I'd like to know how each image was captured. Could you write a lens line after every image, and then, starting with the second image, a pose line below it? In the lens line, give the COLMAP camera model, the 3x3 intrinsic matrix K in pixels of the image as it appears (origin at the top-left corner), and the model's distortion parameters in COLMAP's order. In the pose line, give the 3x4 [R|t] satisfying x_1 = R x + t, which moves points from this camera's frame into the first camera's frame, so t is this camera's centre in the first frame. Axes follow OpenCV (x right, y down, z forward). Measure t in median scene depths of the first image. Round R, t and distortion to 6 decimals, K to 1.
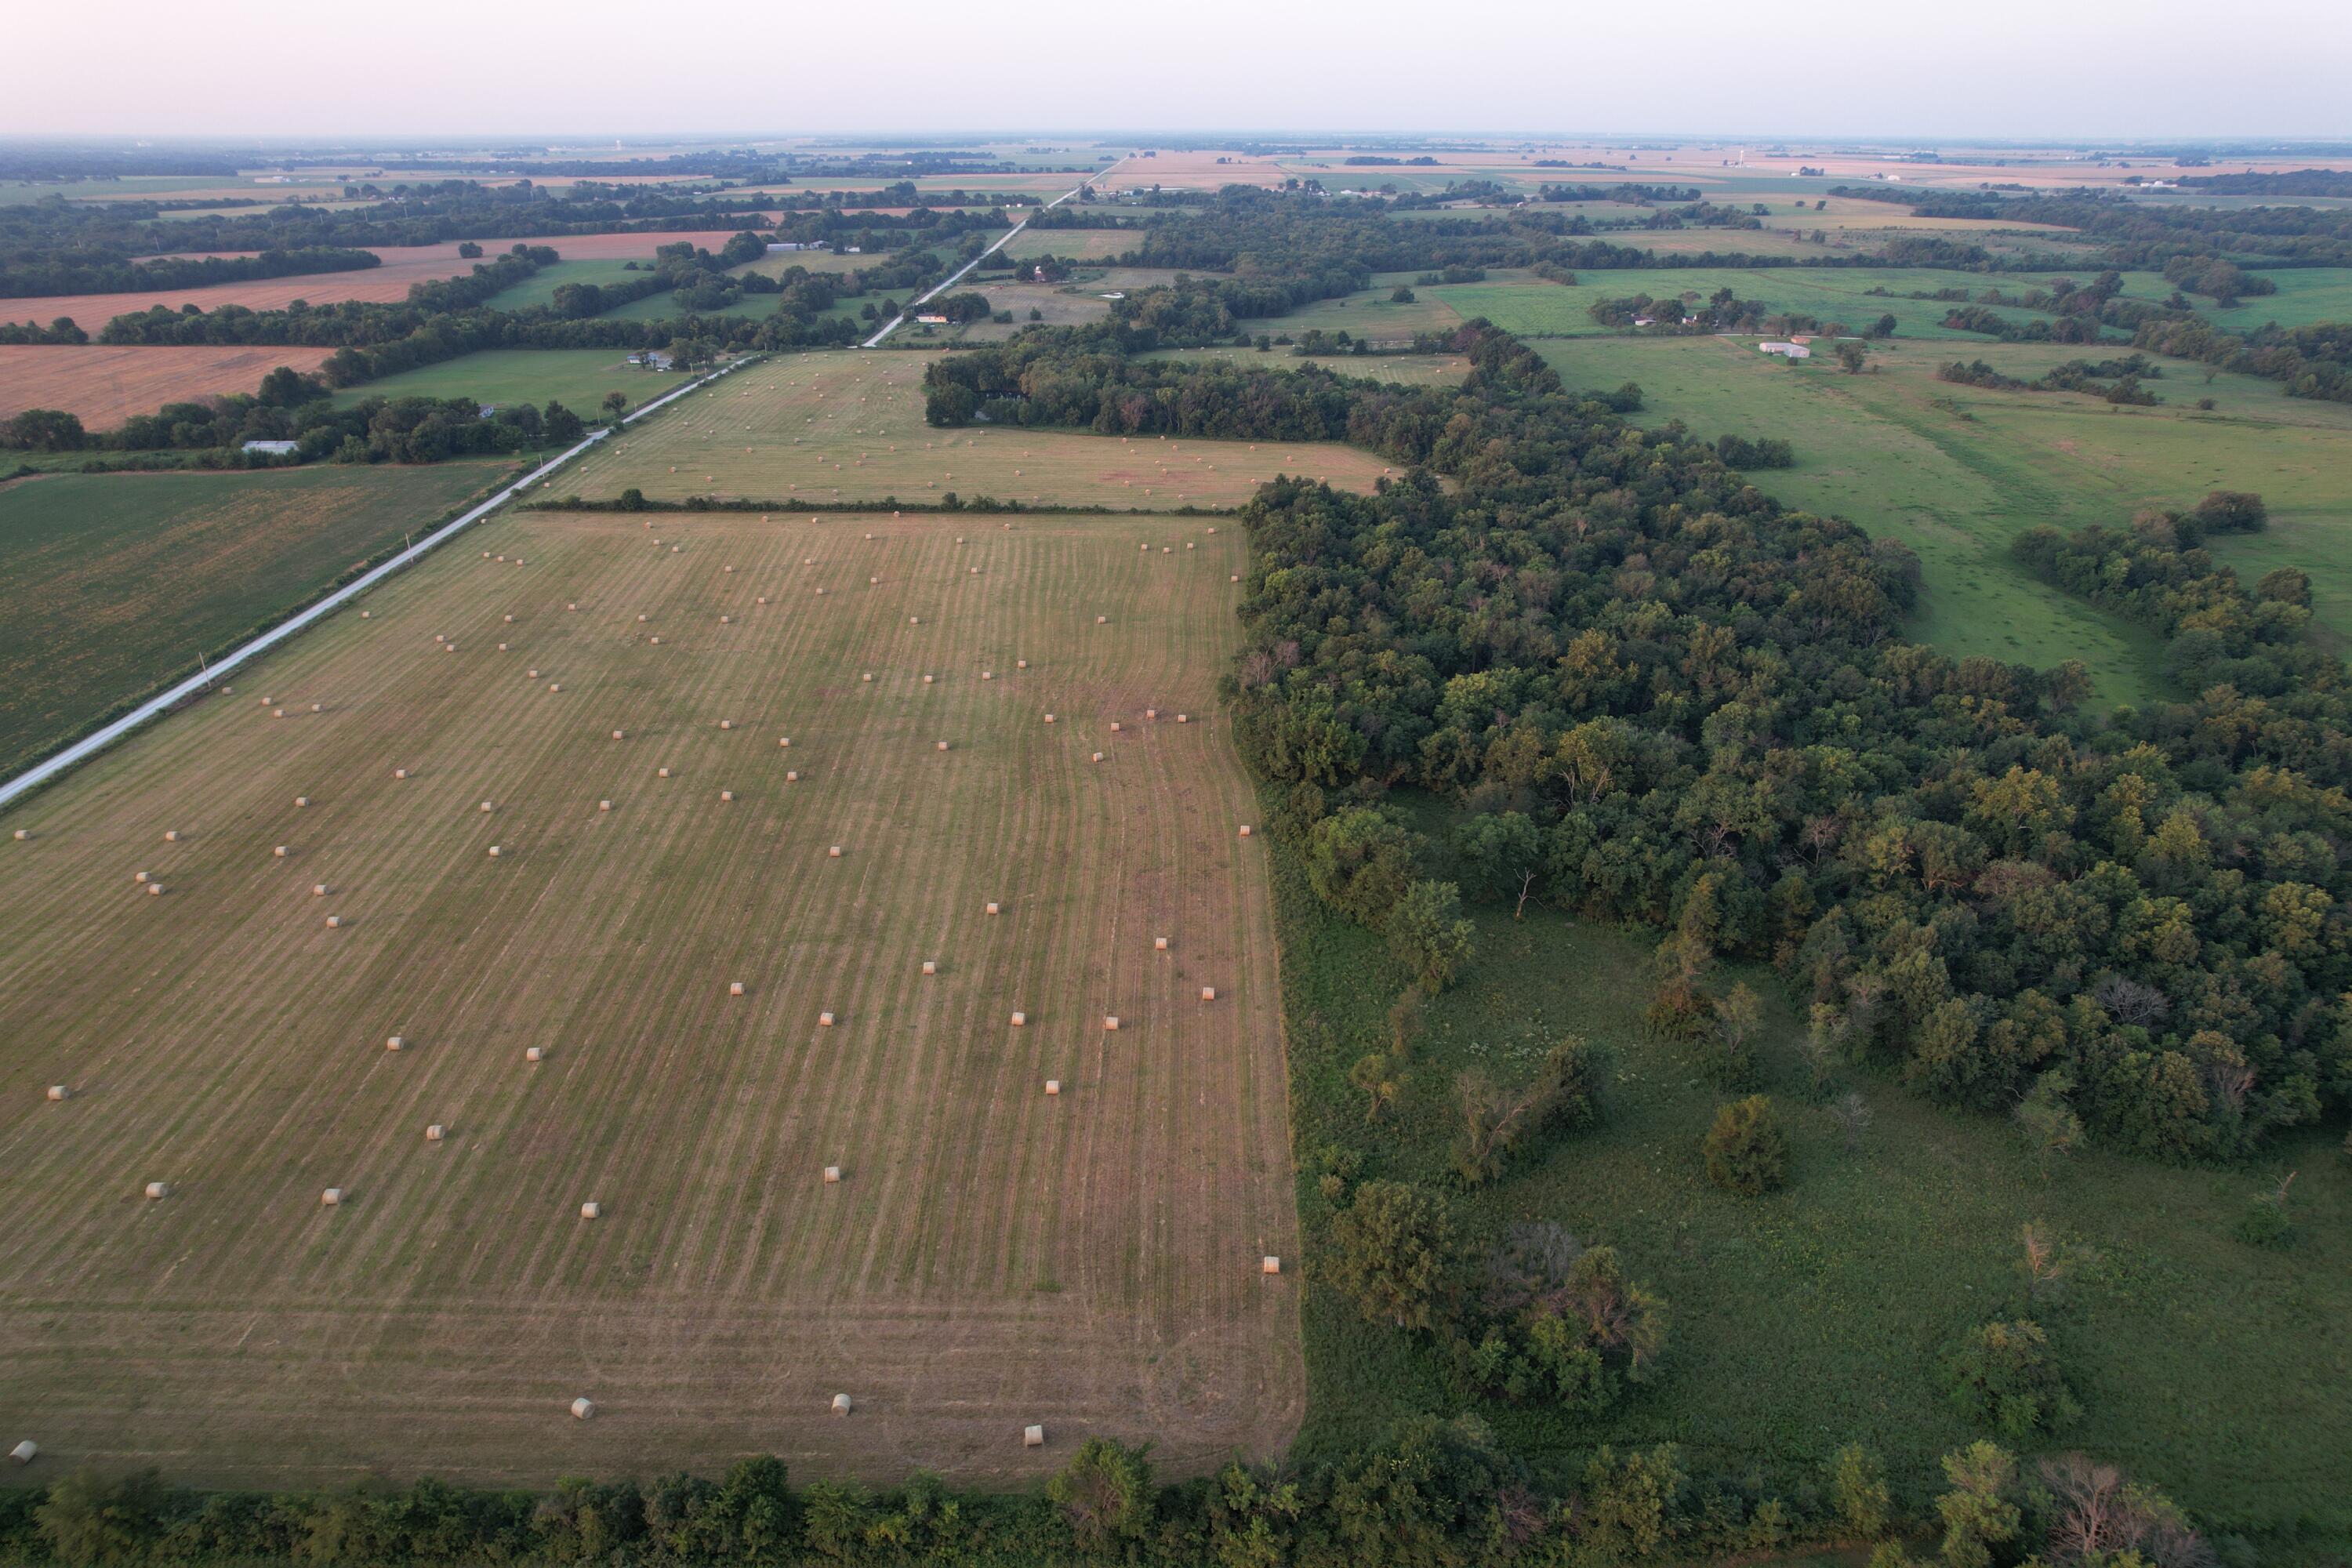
lens RADIAL K [[1512.4, 0, 1176.0], [0, 1512.4, 784.0], [0, 0, 1]] dist [-0.076177, 0.070520]
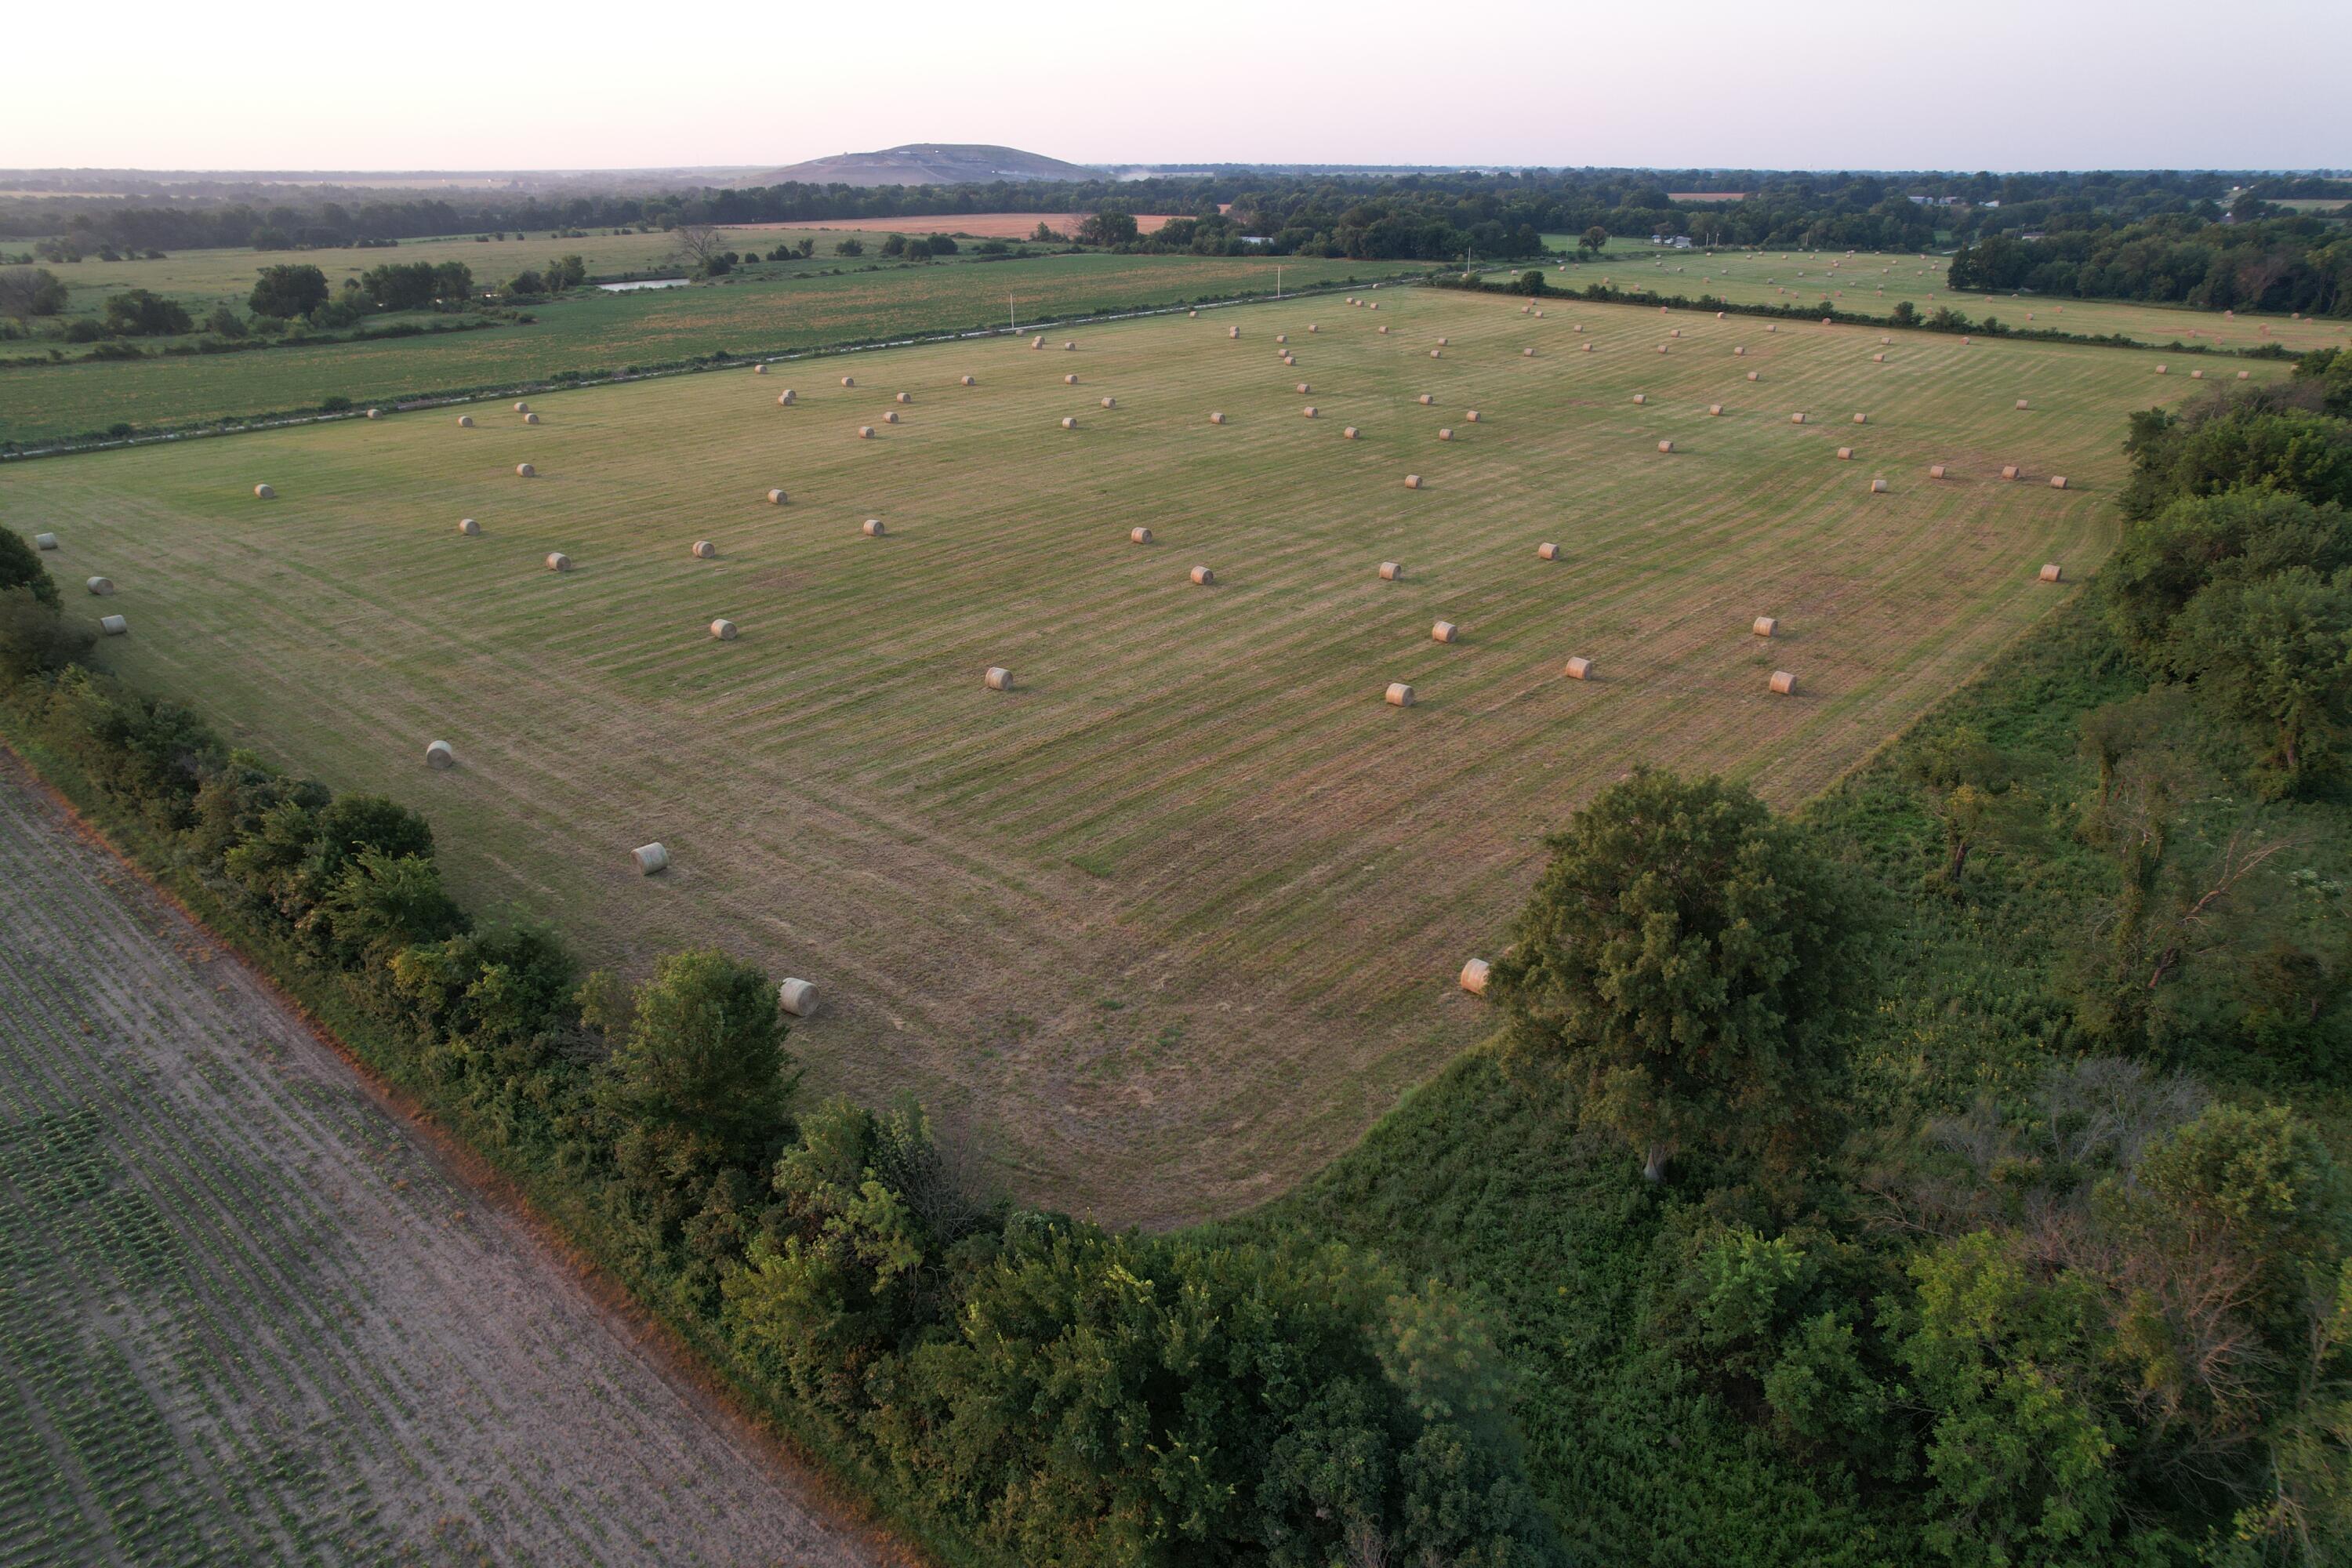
lens RADIAL K [[1512.4, 0, 1176.0], [0, 1512.4, 784.0], [0, 0, 1]] dist [-0.076177, 0.070520]
pose [[0.754838, 0.255962, -0.603906, 0.134113], [-0.269406, 0.960454, 0.070344, 0.134595], [0.598029, 0.109598, 0.793945, 0.301628]]
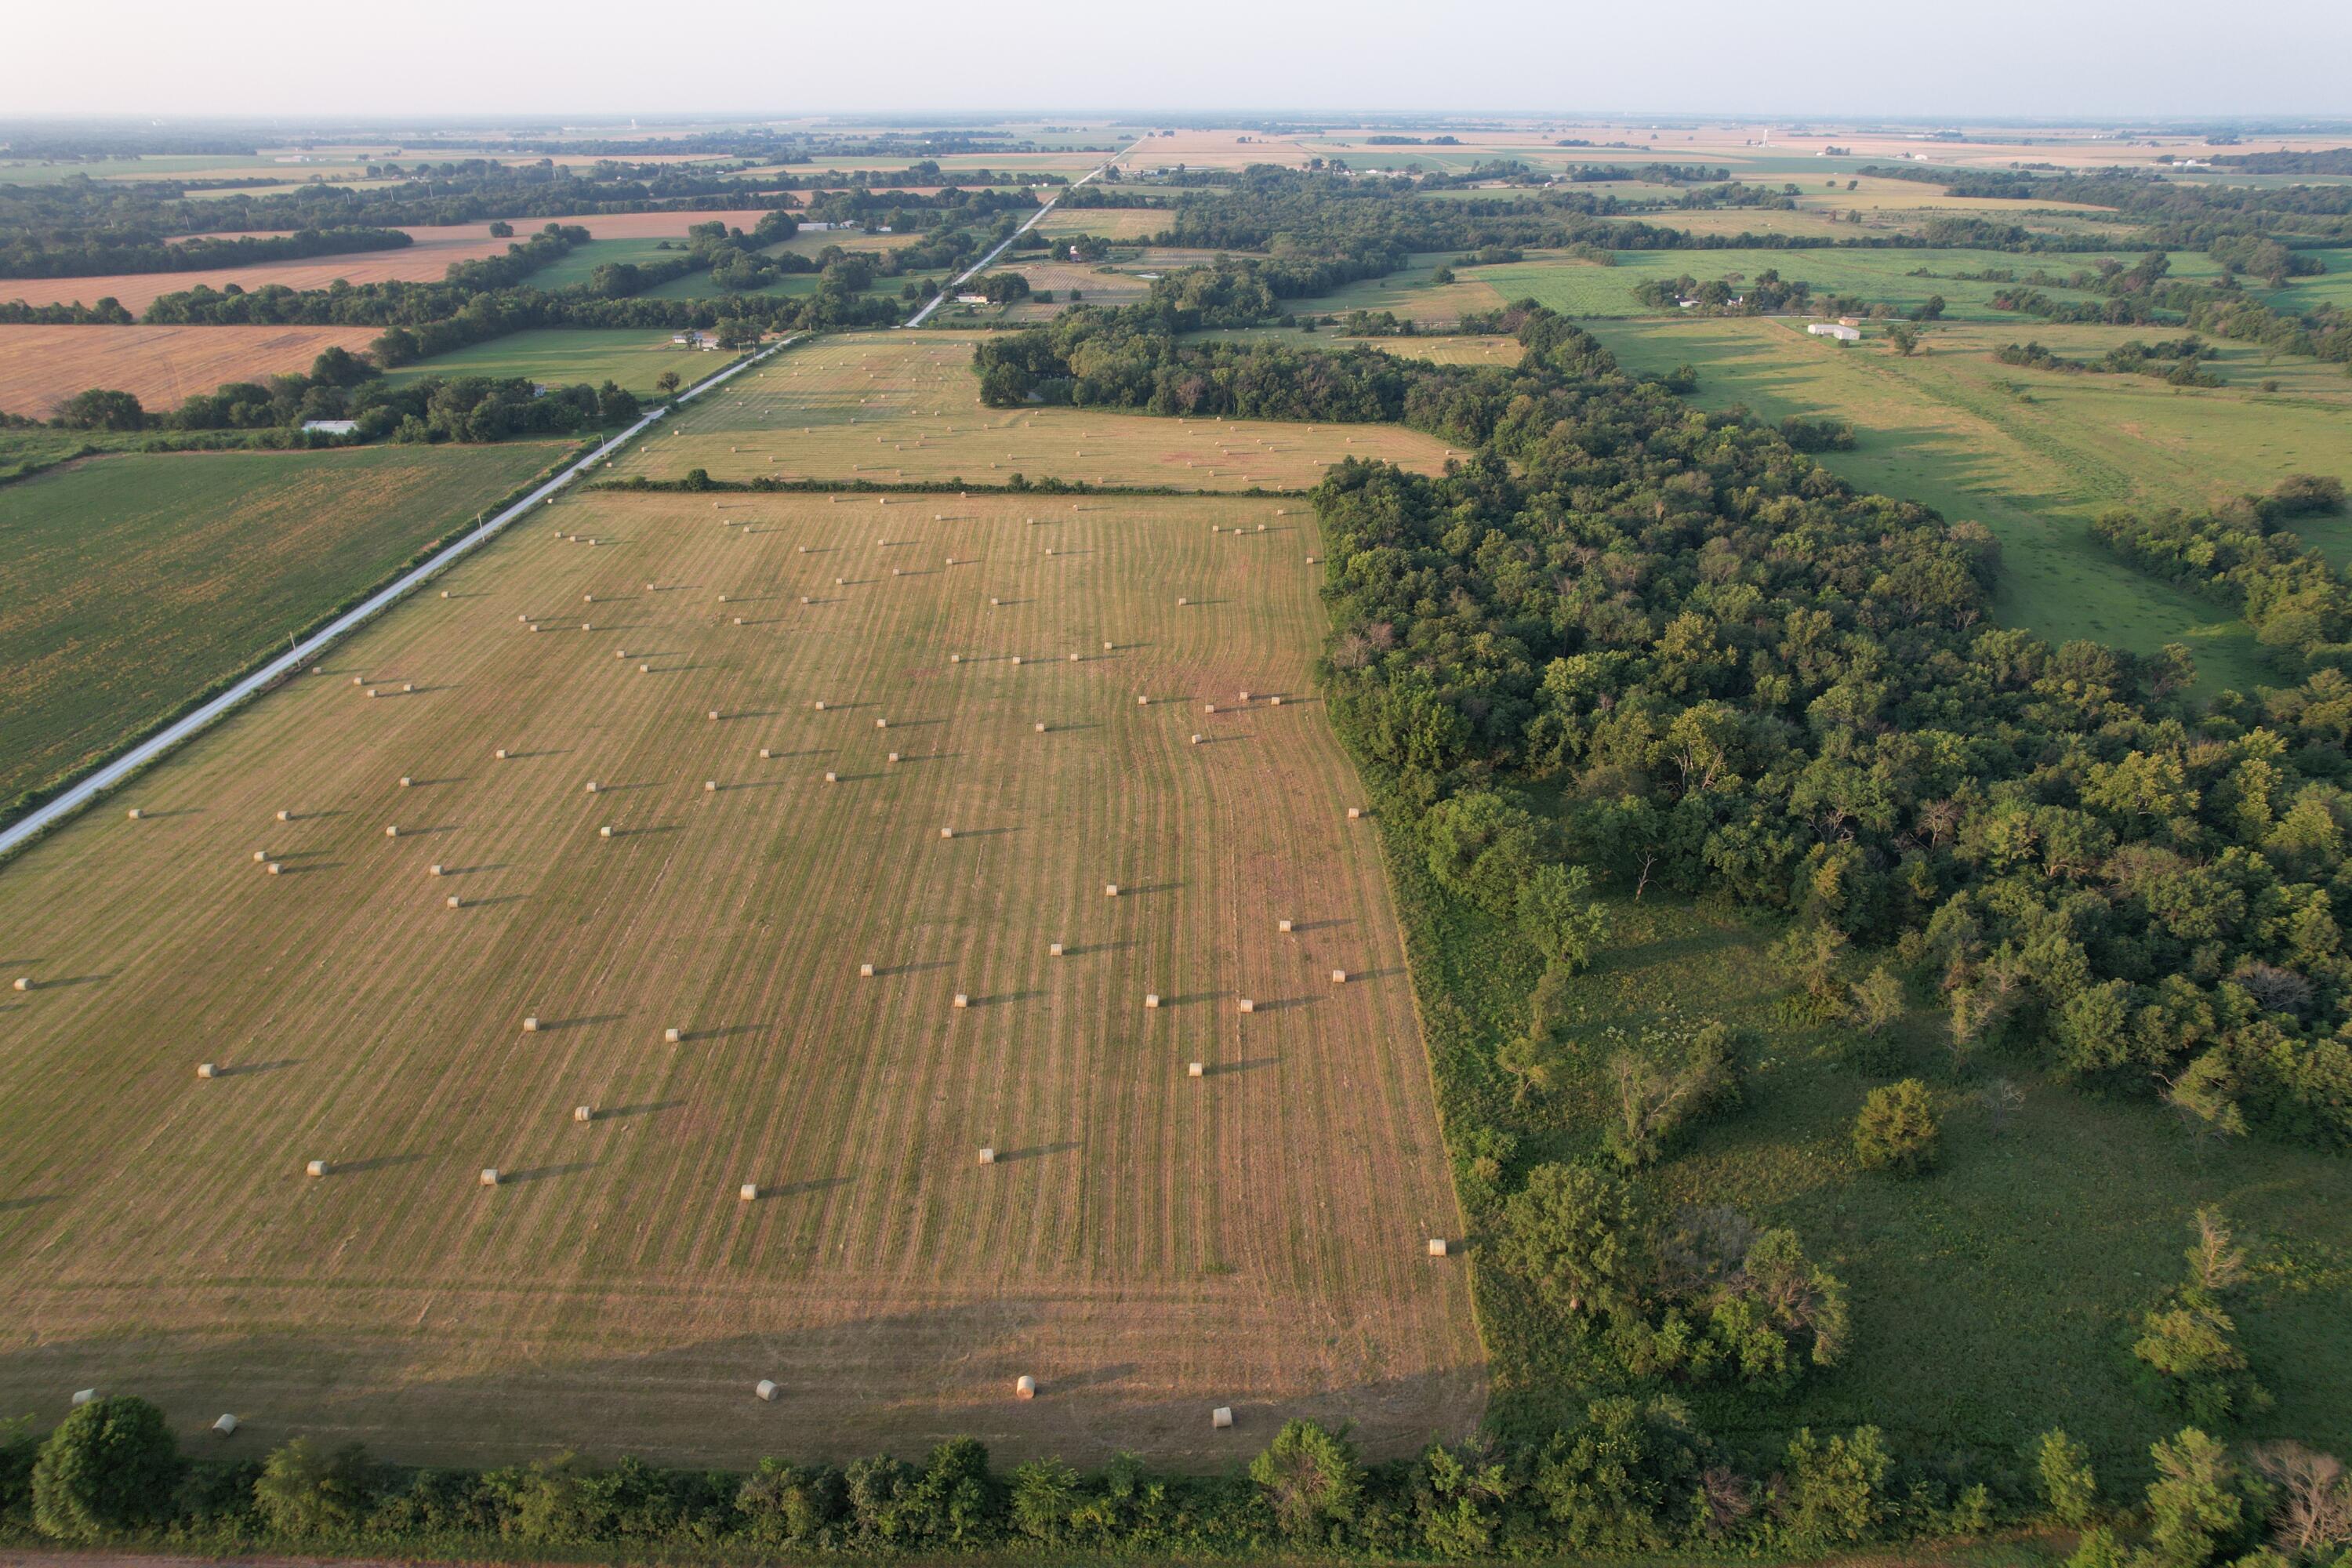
lens RADIAL K [[1512.4, 0, 1176.0], [0, 1512.4, 784.0], [0, 0, 1]] dist [-0.076177, 0.070520]
pose [[0.999970, 0.002948, -0.007094, -0.055424], [-0.002863, 0.999924, 0.011962, -0.000169], [0.007129, -0.011941, 0.999903, 0.001242]]
